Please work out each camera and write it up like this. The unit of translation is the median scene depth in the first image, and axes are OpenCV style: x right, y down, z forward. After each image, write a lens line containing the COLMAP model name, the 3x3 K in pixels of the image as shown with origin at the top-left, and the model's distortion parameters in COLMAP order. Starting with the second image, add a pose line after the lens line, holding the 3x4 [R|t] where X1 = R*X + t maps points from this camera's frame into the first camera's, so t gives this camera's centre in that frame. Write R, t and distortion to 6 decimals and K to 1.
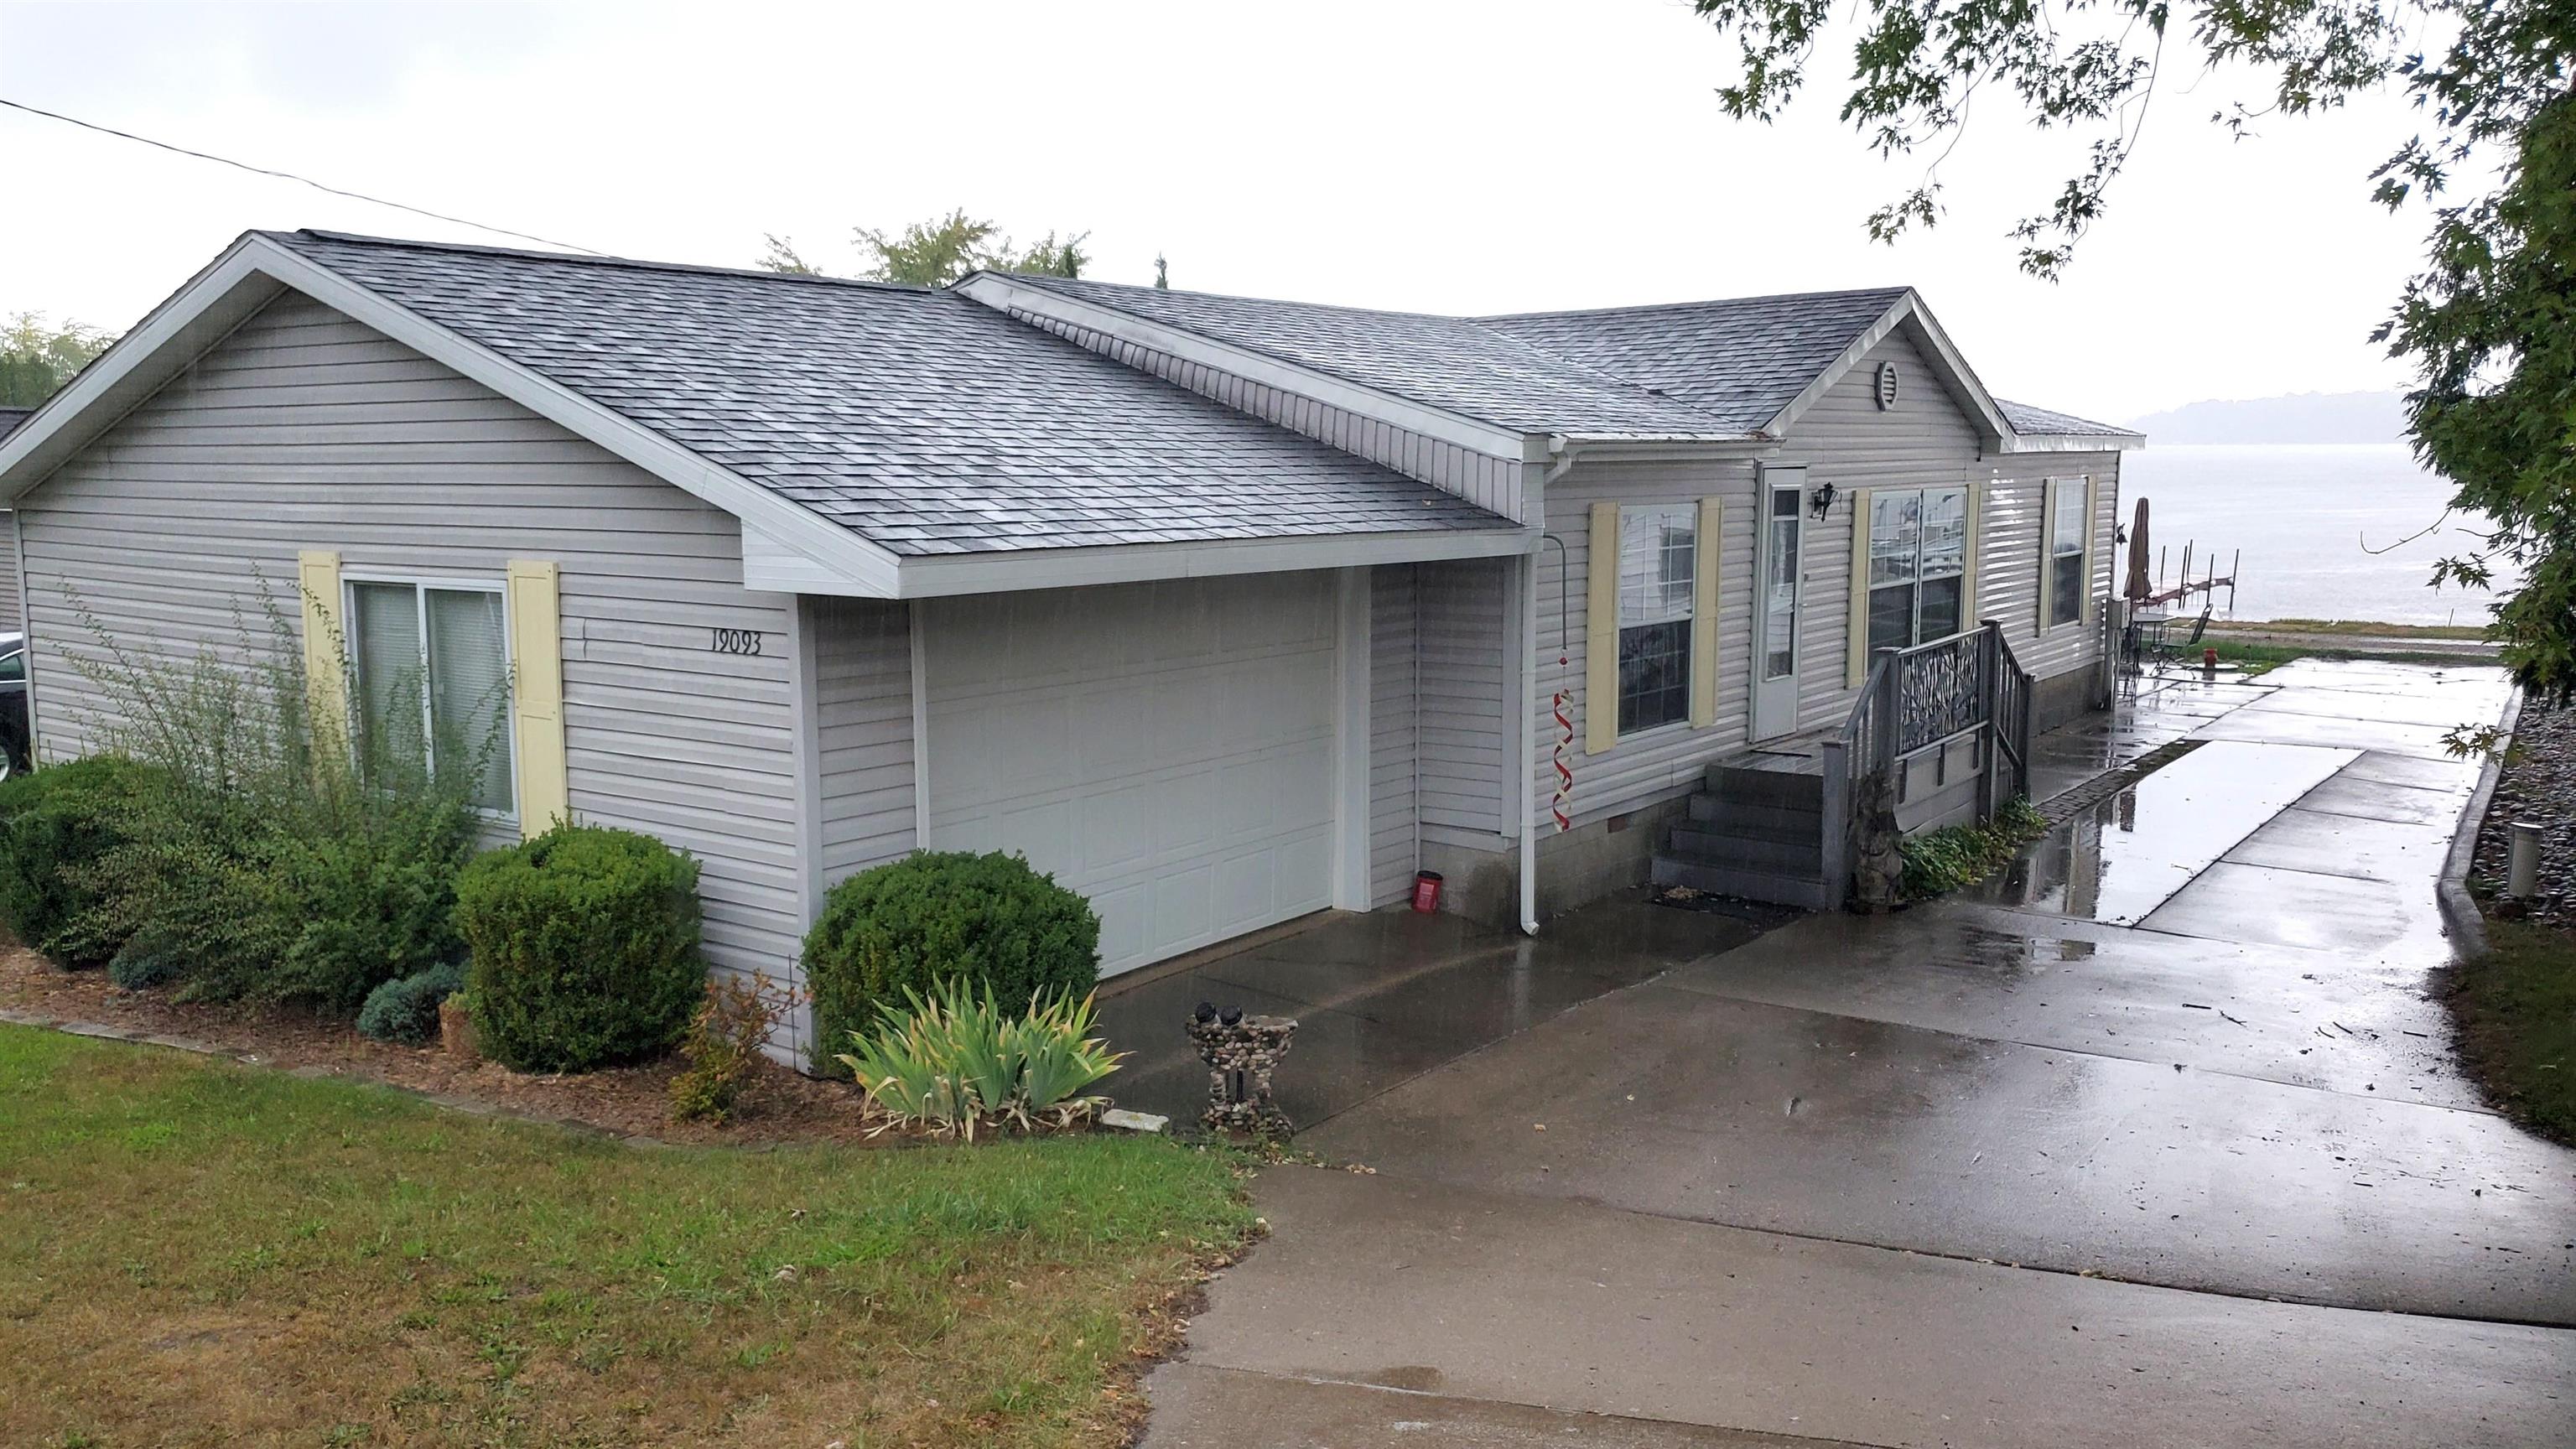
lens RADIAL K [[2033.0, 0, 1270.0], [0, 2033.0, 711.6], [0, 0, 1]] dist [0.016390, 0.007827]
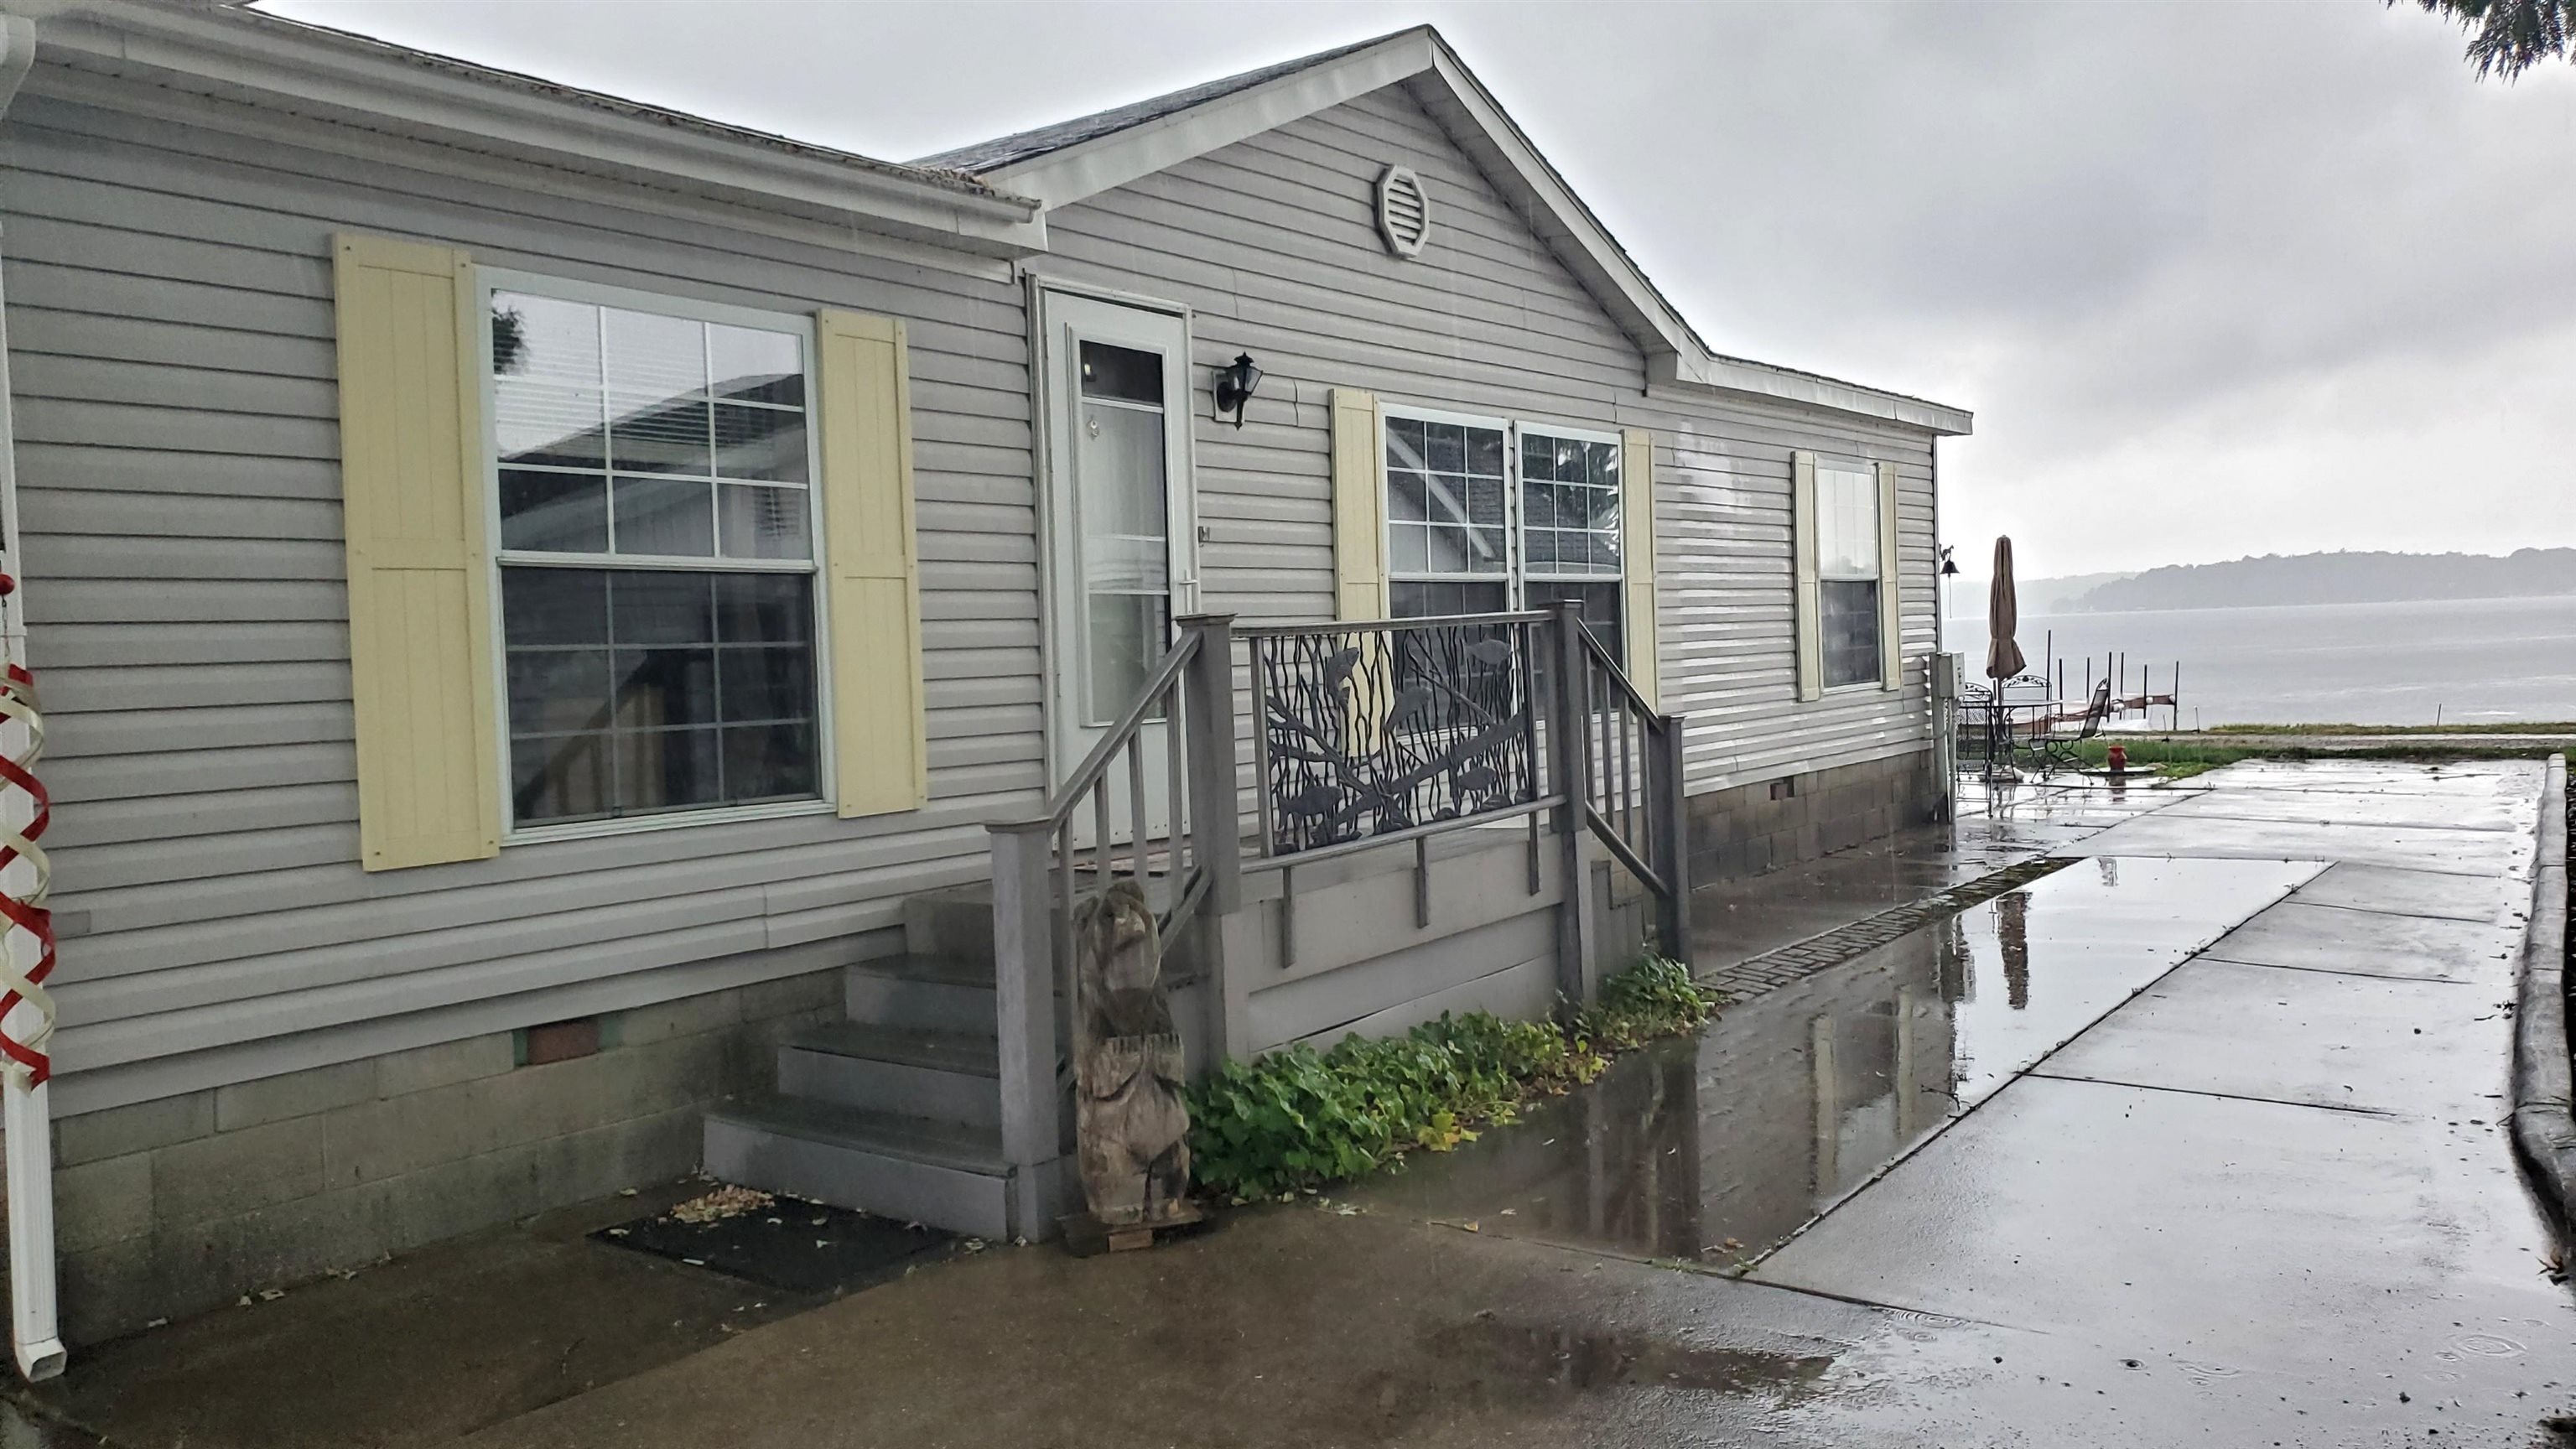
lens RADIAL K [[2033.0, 0, 1230.8], [0, 2033.0, 679.4], [0, 0, 1]] dist [0.016390, 0.007827]
pose [[0.999462, -0.032461, -0.004606, 0.257293], [0.031759, 0.993442, -0.109837, 0.026013], [0.008141, 0.109632, 0.993939, 0.468797]]
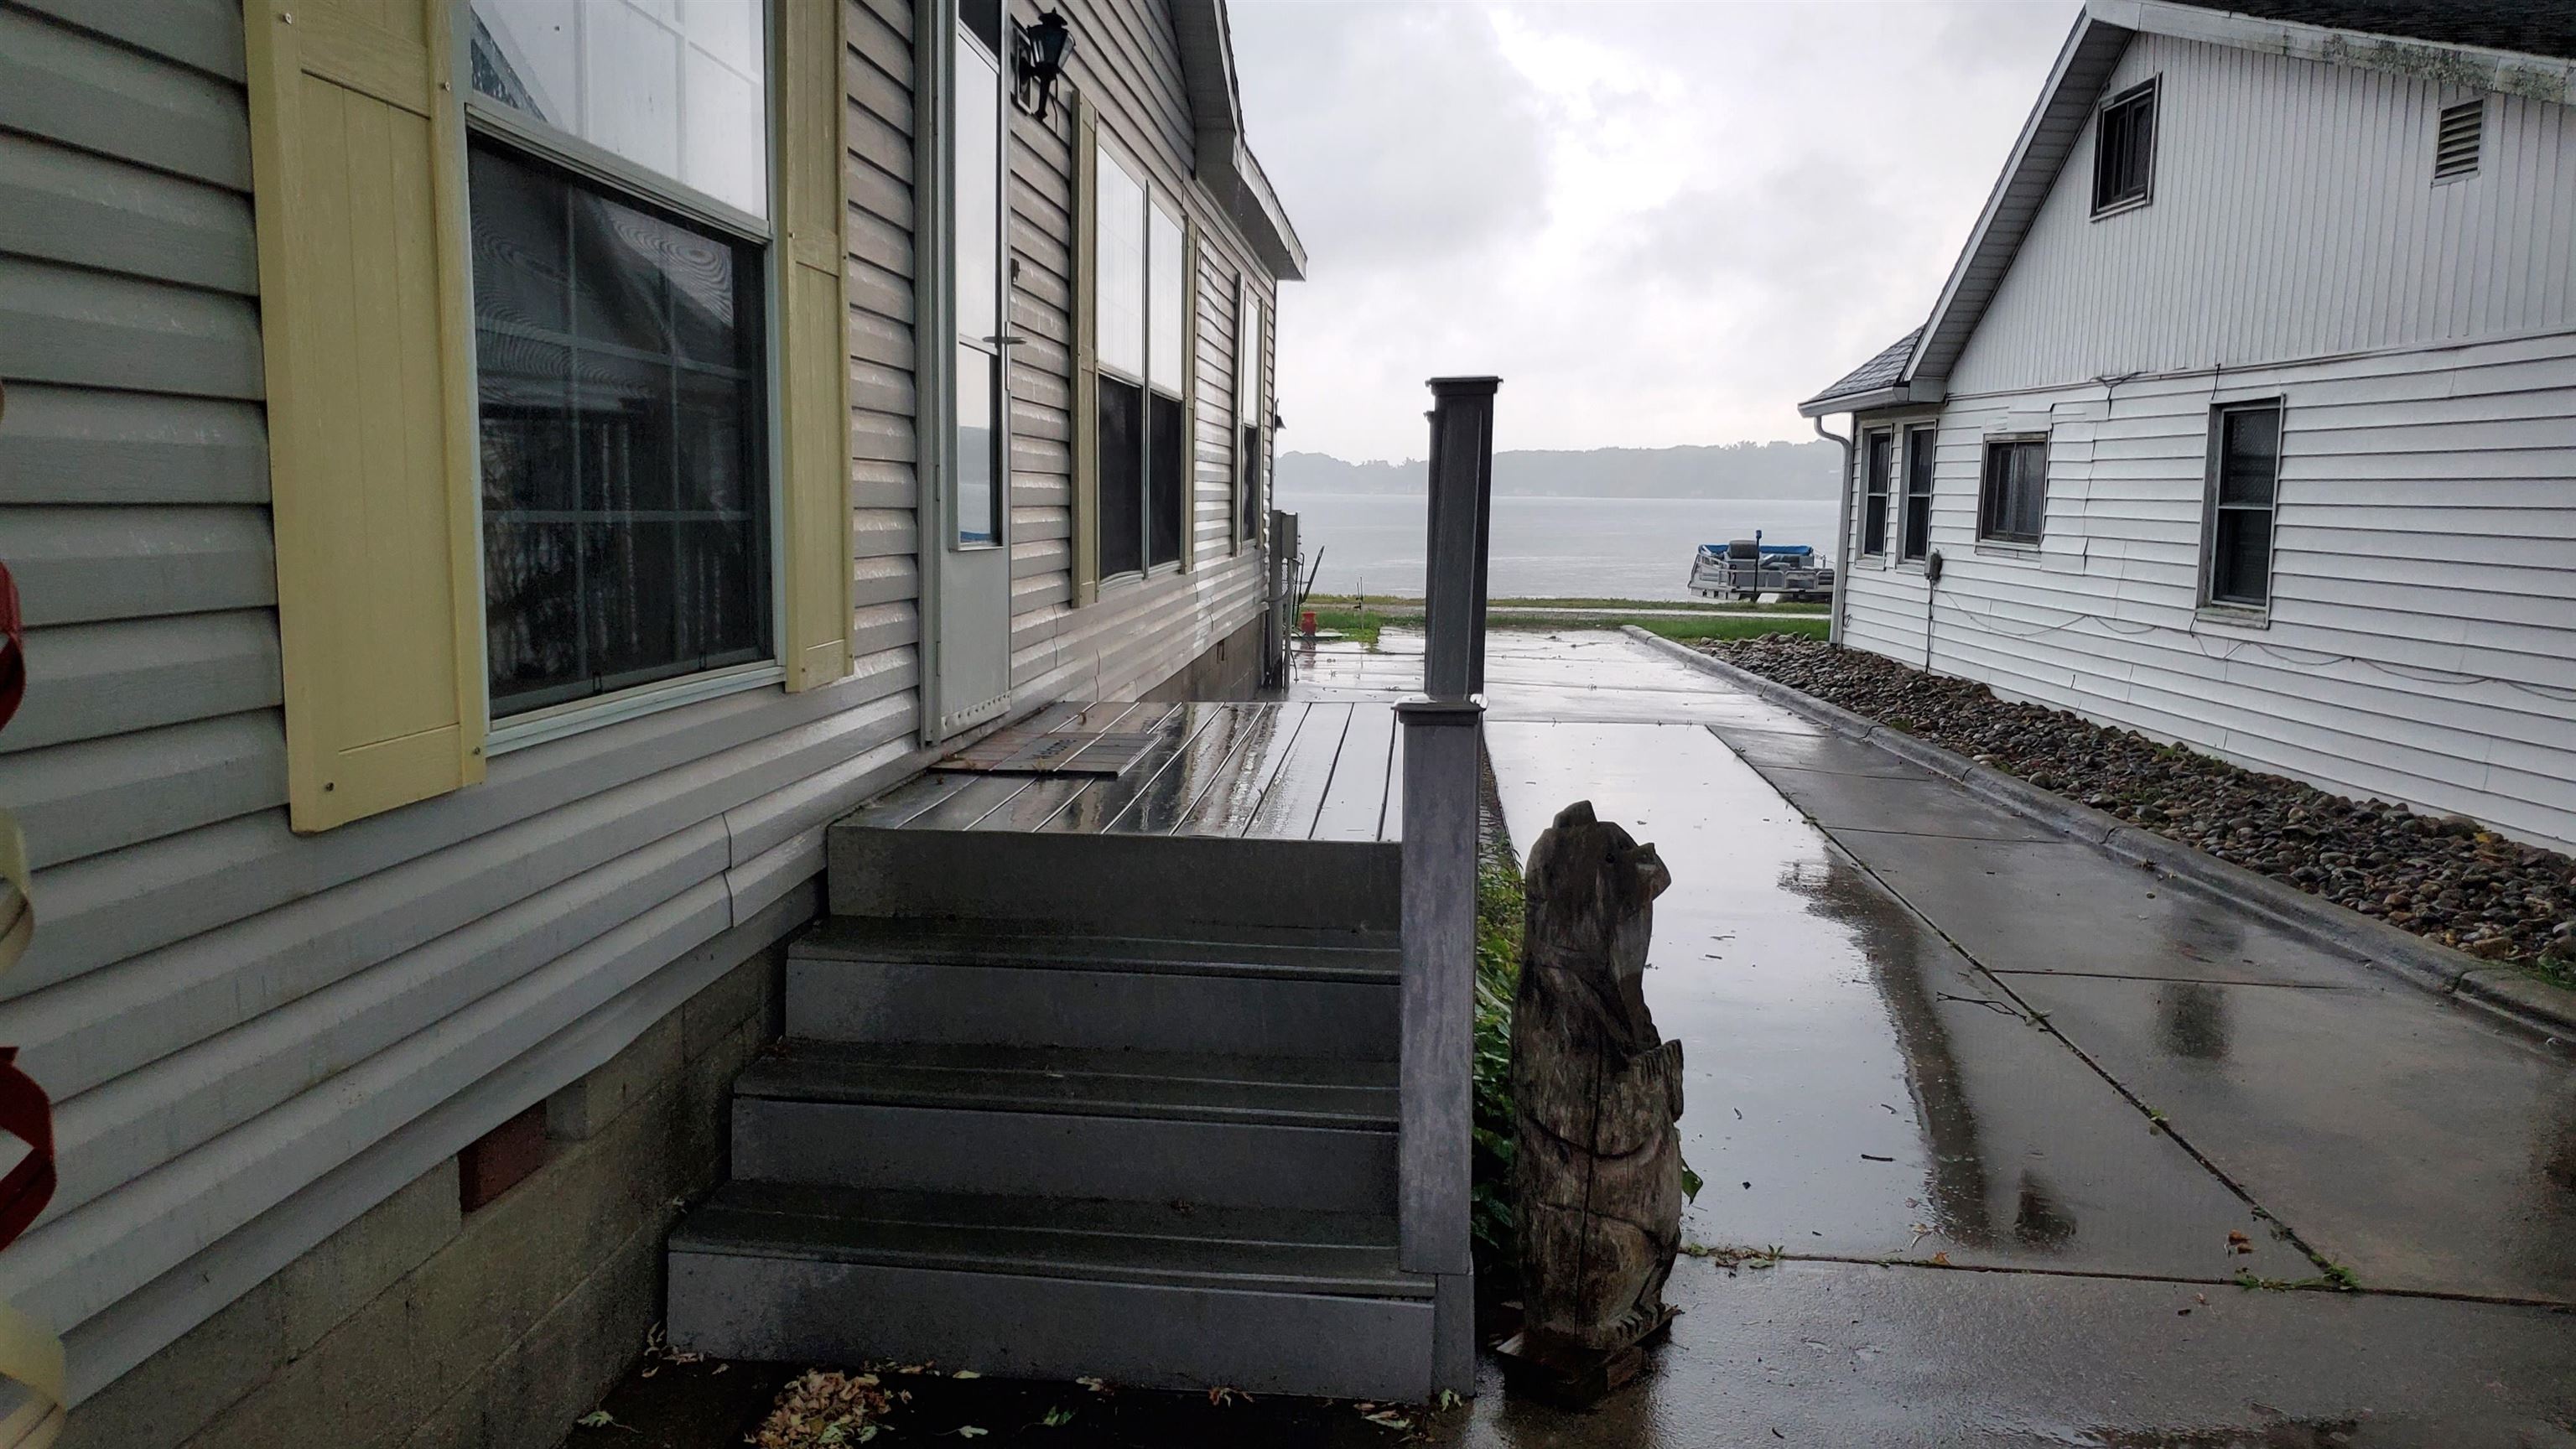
lens RADIAL K [[2033.0, 0, 1314.8], [0, 2033.0, 744.3], [0, 0, 1]] dist [0.016390, 0.007827]
pose [[0.840905, -0.043989, 0.539392, 0.106787], [0.042924, 0.998972, 0.014552, 0.012010], [-0.539478, 0.010916, 0.841929, 0.639880]]
